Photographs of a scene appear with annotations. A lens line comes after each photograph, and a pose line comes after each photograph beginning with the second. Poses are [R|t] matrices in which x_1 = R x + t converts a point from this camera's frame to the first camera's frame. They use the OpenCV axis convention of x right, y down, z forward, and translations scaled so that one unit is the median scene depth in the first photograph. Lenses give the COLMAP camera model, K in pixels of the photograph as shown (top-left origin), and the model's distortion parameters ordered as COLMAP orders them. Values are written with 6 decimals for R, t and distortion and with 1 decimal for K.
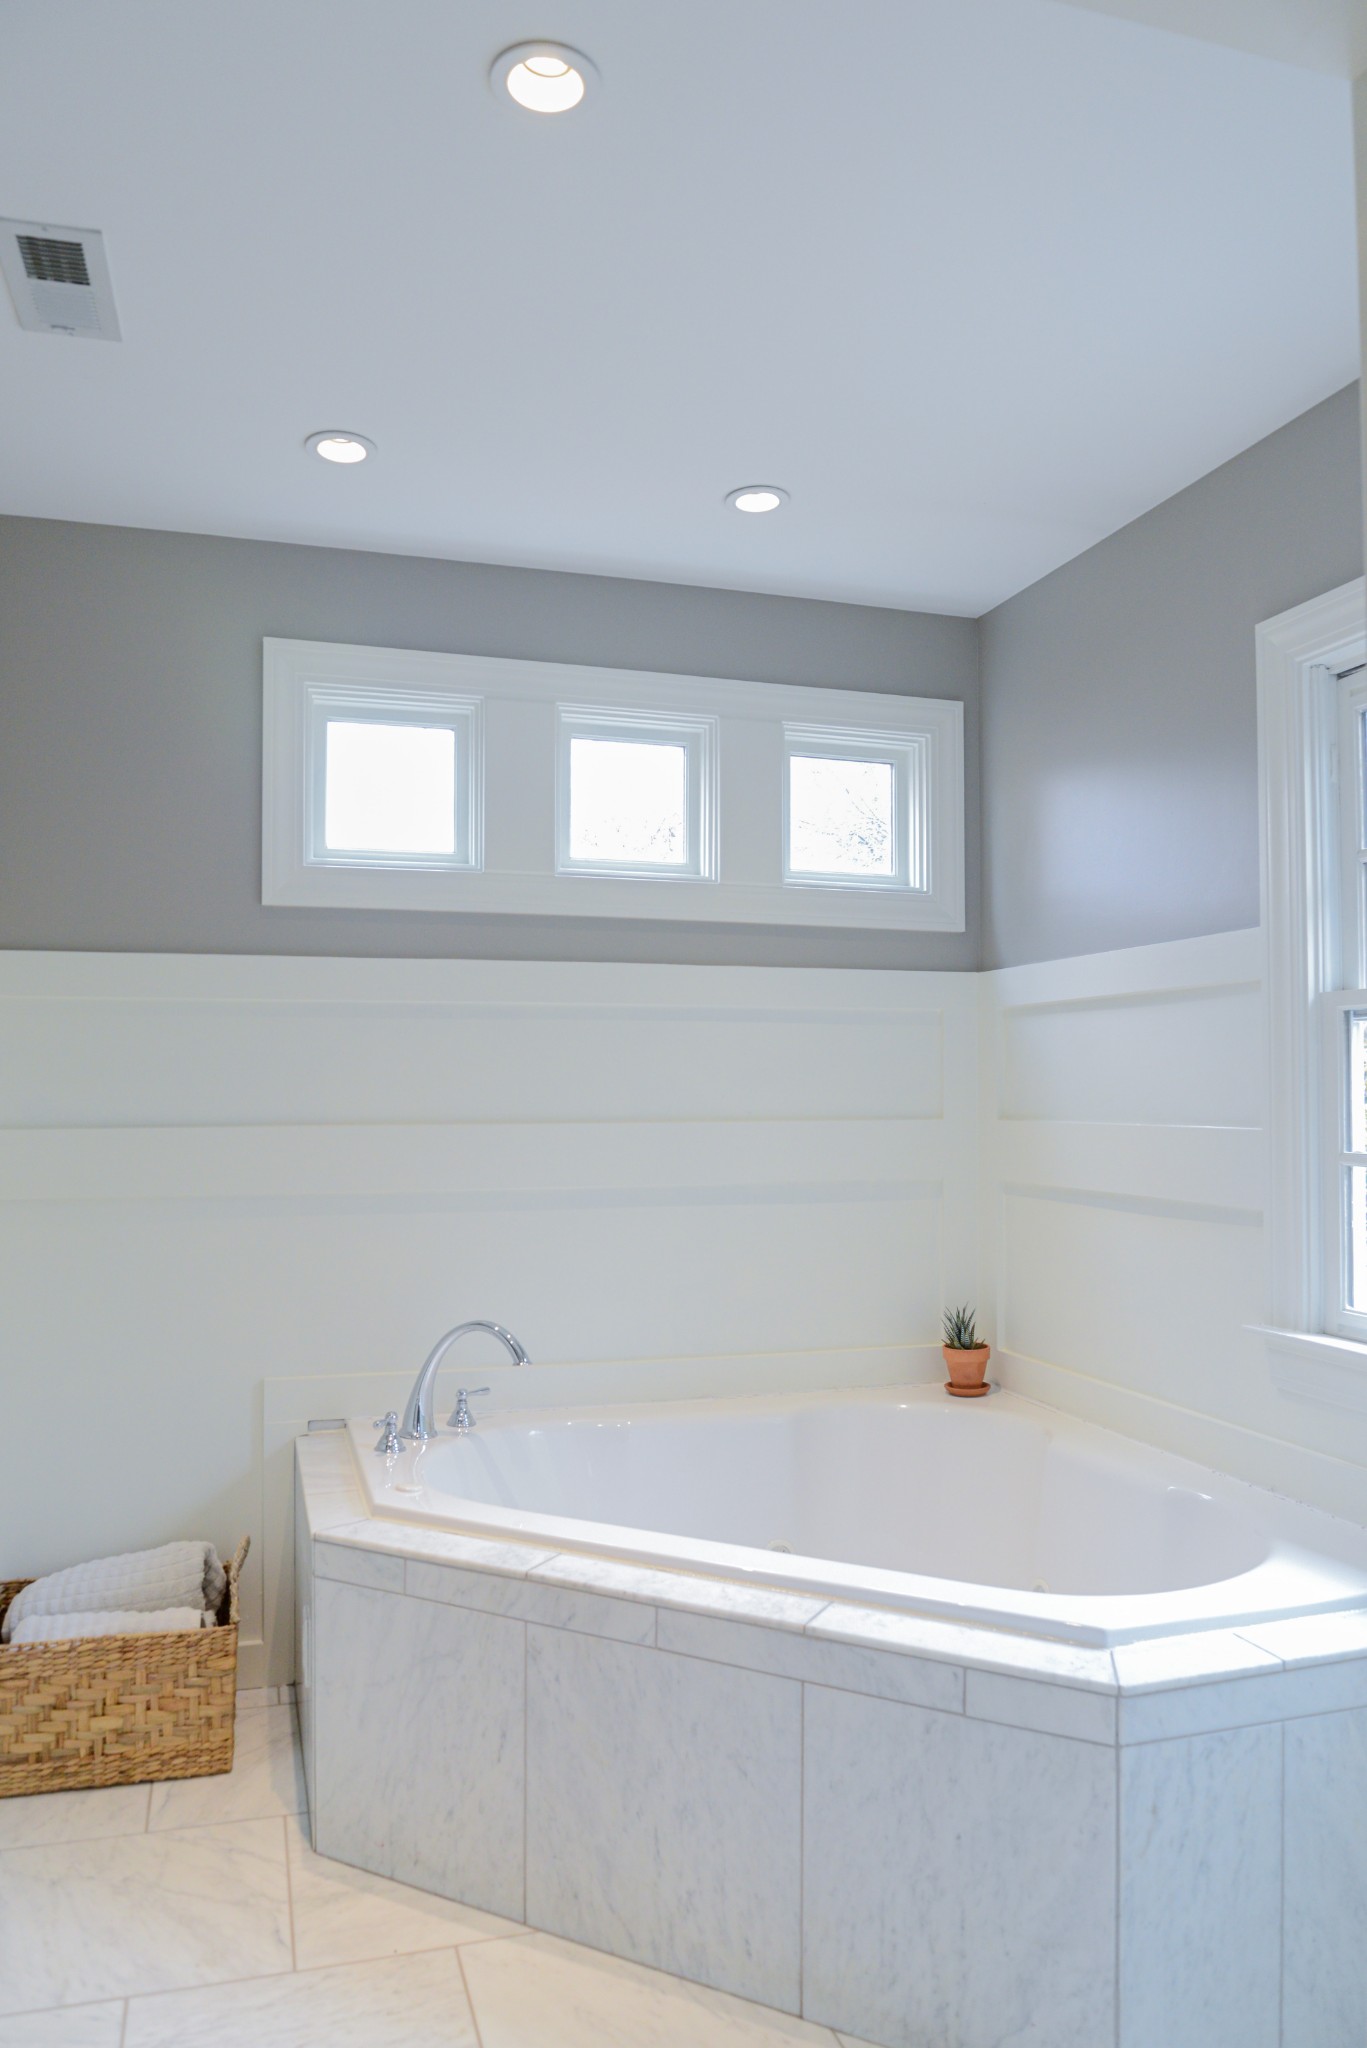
lens RADIAL K [[1522.1, 0, 701.2], [0, 1522.1, 1020.2], [0, 0, 1]] dist [-0.024273, 0.002799]
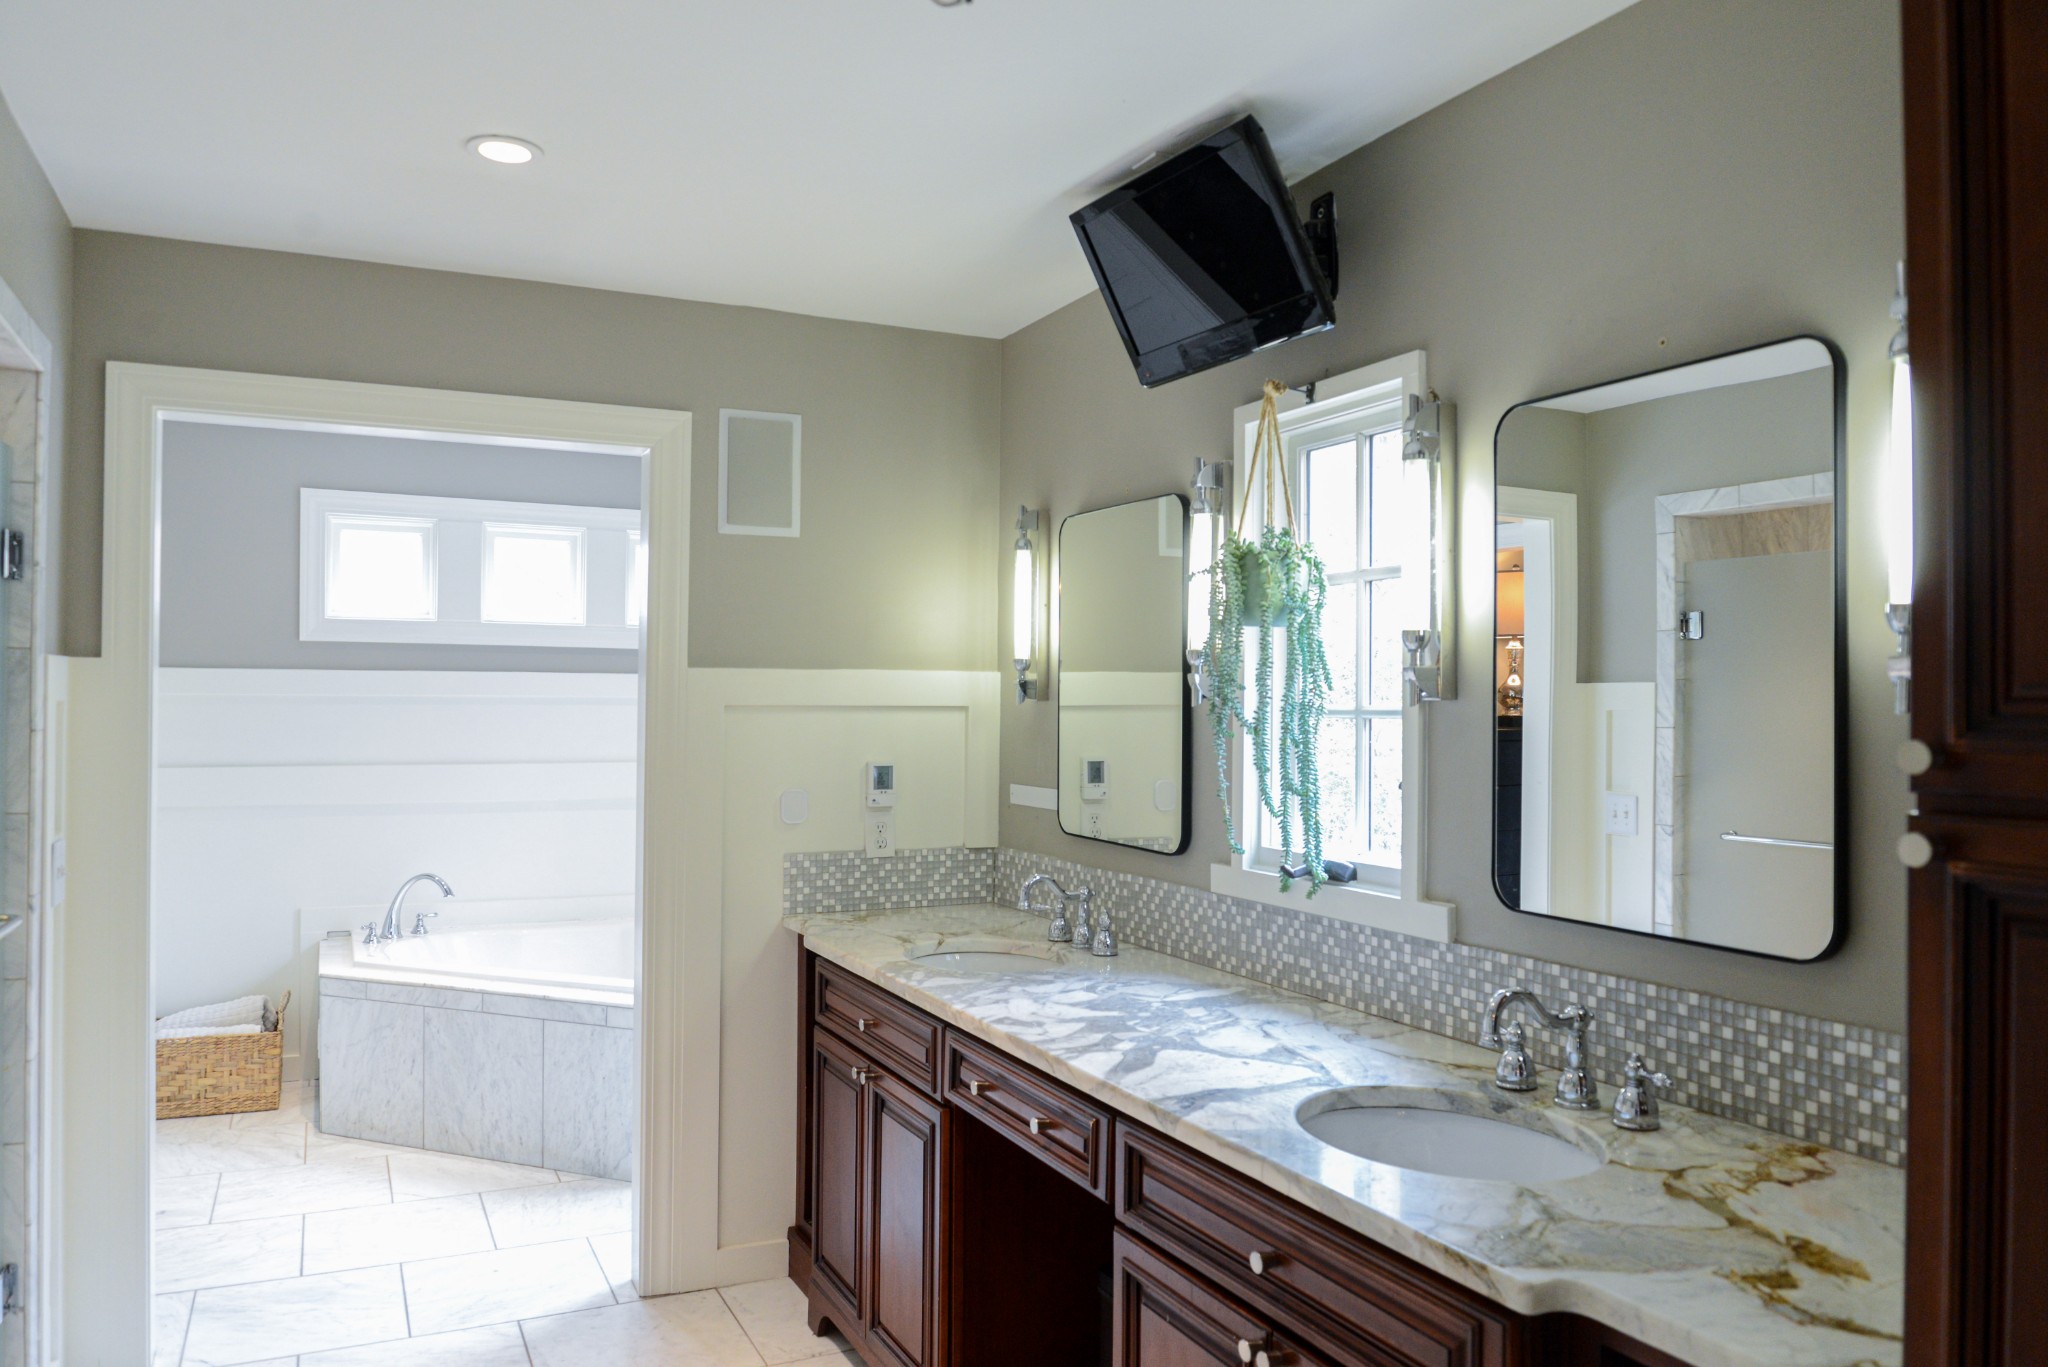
lens RADIAL K [[1670.3, 0, 1227.4], [0, 1670.3, 688.7], [0, 0, 1]] dist [-0.048083, 0.008998]
pose [[0.979589, 0.016492, 0.200331, 0.439887], [-0.024674, 0.998957, 0.038414, -0.137029], [-0.199489, -0.042573, 0.978975, -1.244647]]
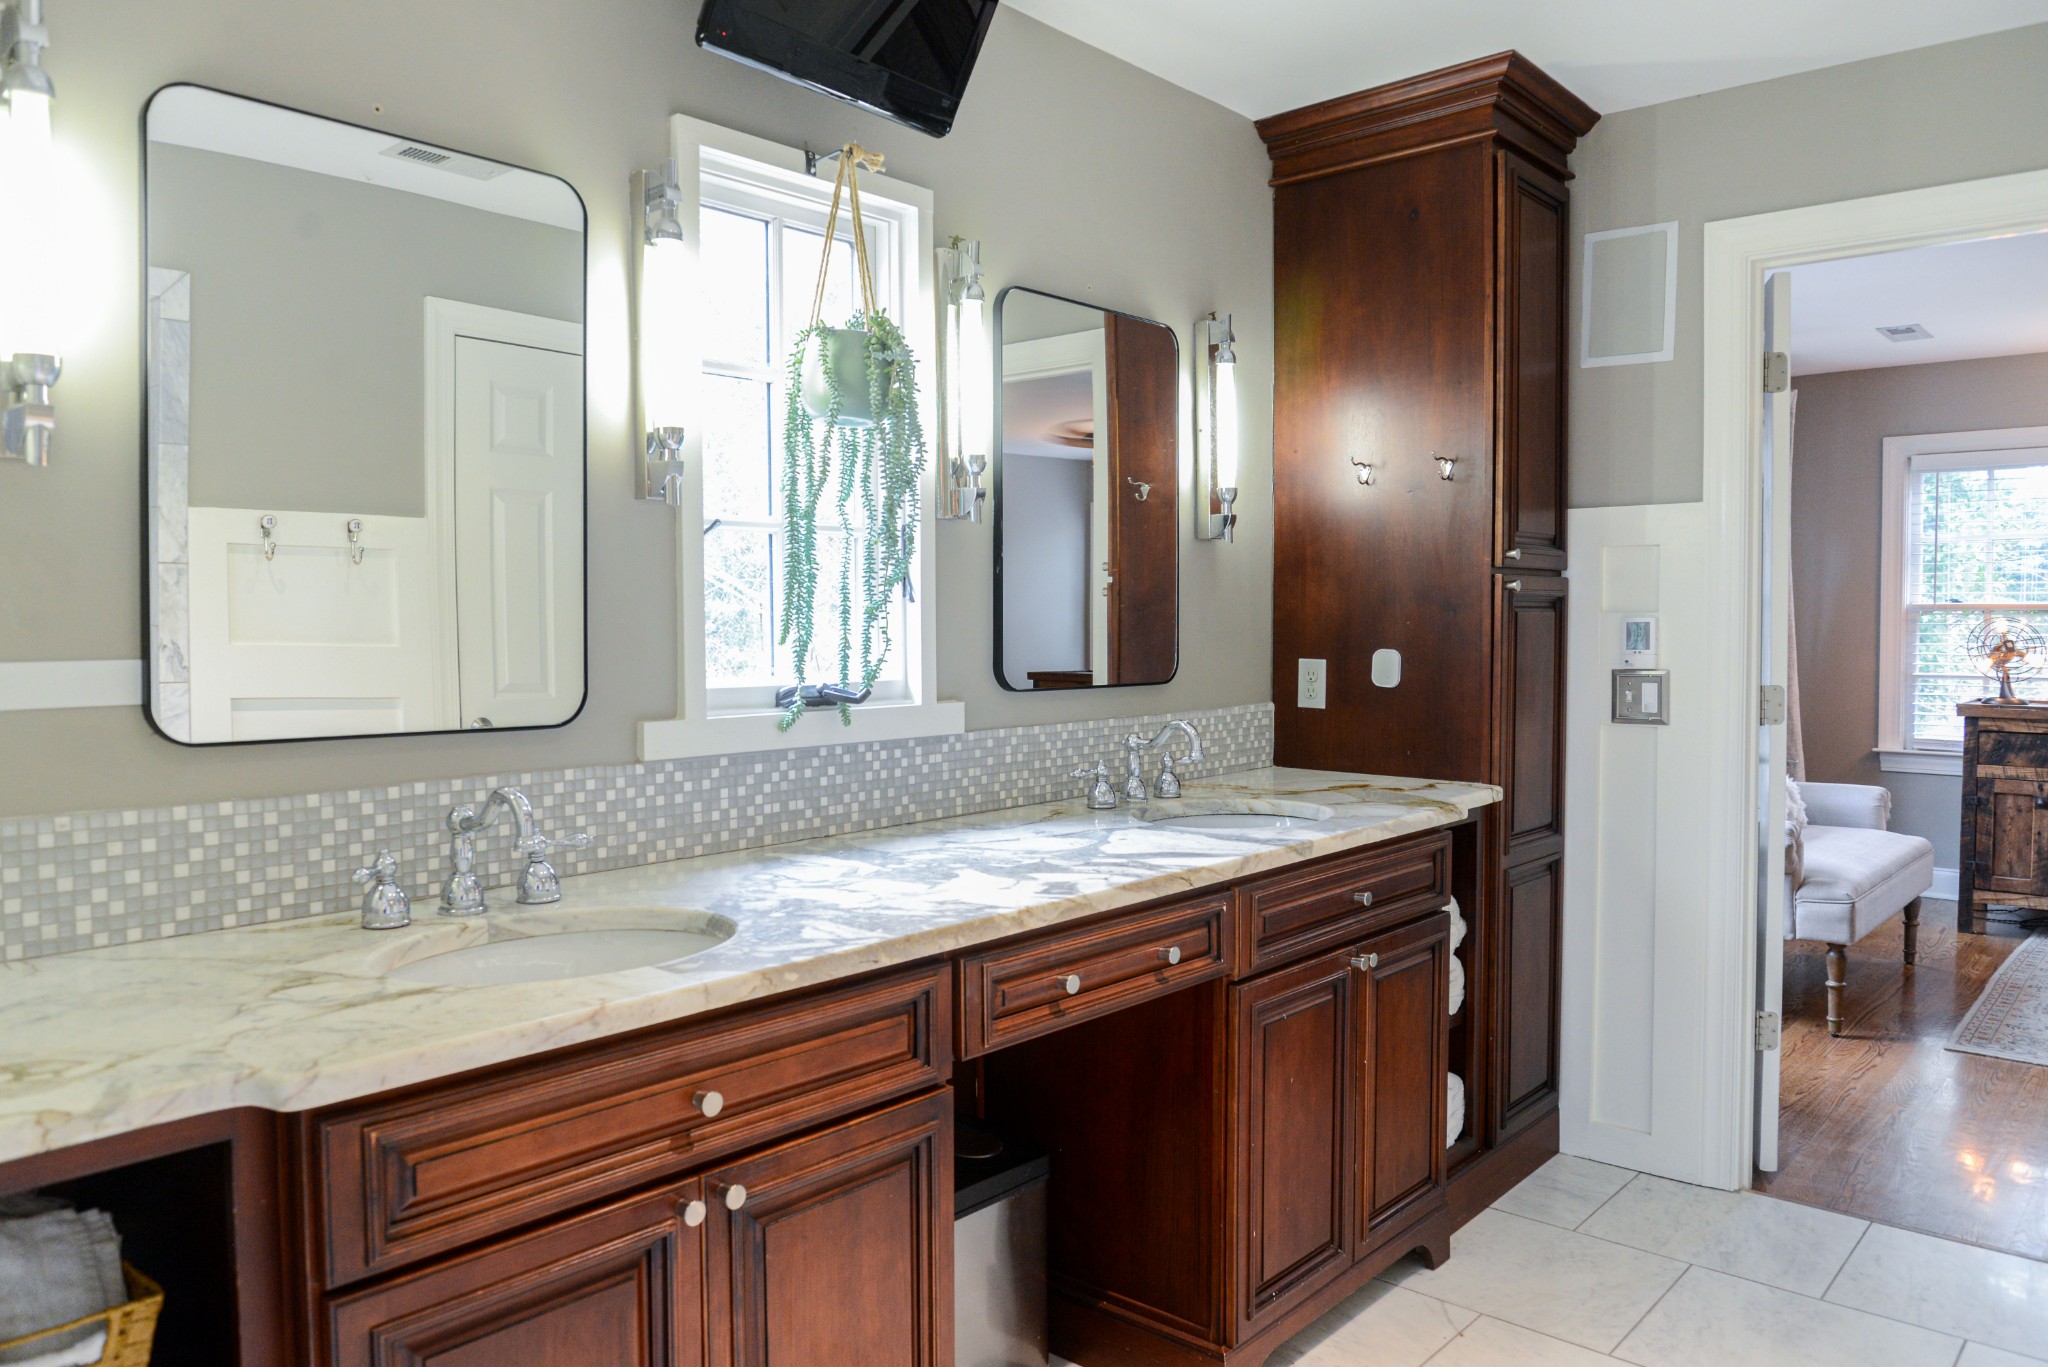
lens RADIAL K [[1383.2, 0, 1016.4], [0, 1383.2, 699.5], [0, 0, 1]] dist [-0.035641, 0.004770]
pose [[-0.502845, -0.048112, 0.863037, -0.130282], [-0.032582, 0.998795, 0.036697, 0.009732], [-0.863762, -0.009666, -0.503807, 0.339719]]
